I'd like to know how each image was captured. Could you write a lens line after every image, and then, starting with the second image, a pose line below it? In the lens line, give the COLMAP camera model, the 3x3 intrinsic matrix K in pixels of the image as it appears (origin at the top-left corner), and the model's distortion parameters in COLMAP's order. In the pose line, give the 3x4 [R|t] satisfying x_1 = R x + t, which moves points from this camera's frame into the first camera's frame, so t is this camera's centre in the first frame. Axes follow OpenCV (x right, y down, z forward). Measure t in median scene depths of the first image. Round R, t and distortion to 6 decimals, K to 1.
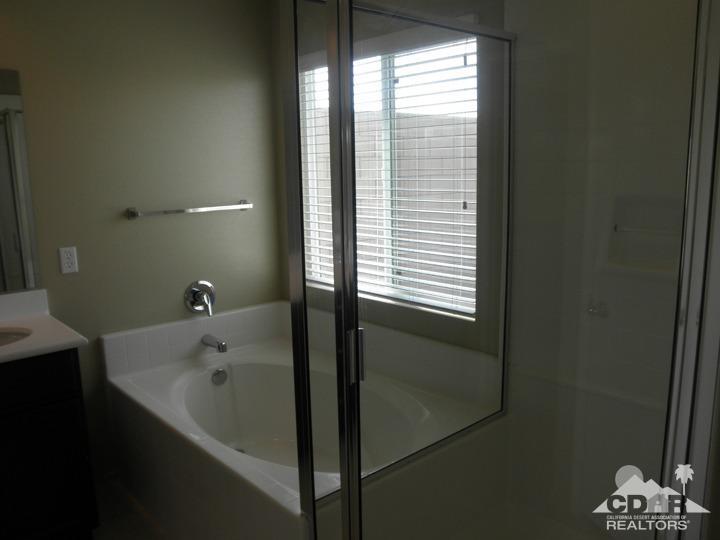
lens RADIAL K [[594.4, 0, 360.0], [0, 594.4, 270.0], [0, 0, 1]] dist [-0.069317, 0.005430]
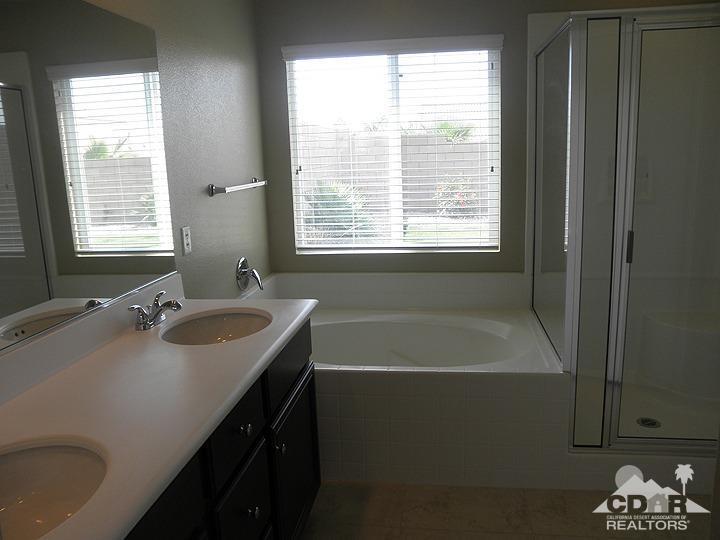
lens RADIAL K [[594.4, 0, 360.0], [0, 594.4, 270.0], [0, 0, 1]] dist [-0.069317, 0.005430]
pose [[0.780429, -0.126892, 0.612233, -0.860560], [0.132484, 0.990516, 0.036415, 0.033123], [-0.611048, 0.052692, 0.789838, 0.084803]]
